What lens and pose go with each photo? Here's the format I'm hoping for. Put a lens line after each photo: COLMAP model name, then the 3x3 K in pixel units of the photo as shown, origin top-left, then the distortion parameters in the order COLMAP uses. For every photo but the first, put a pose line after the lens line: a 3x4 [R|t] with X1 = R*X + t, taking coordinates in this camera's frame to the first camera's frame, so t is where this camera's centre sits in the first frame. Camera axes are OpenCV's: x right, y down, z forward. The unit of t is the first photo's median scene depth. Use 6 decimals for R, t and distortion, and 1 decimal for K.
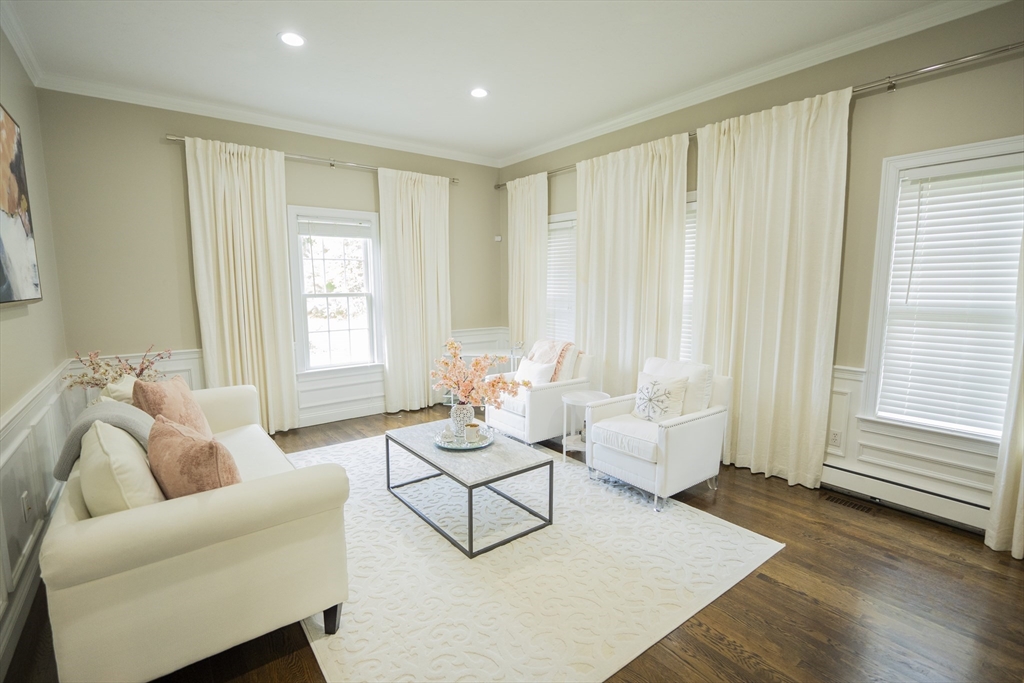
lens RADIAL K [[470.9, 0, 512.0], [0, 470.9, 341.5], [0, 0, 1]] dist [-0.016715, 0.000852]
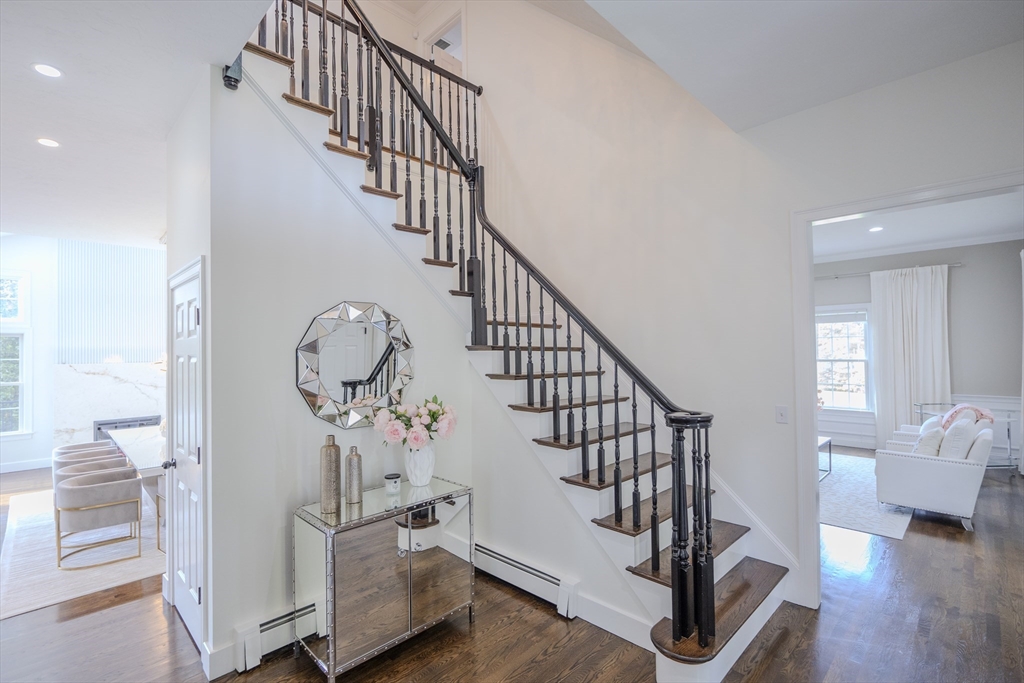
lens RADIAL K [[470.9, 0, 512.0], [0, 470.9, 341.5], [0, 0, 1]] dist [-0.016715, 0.000852]
pose [[0.131047, -0.009554, -0.991330, 0.951854], [-0.112100, 0.993398, -0.024393, -0.004472], [0.985018, 0.114325, 0.129111, -0.229044]]
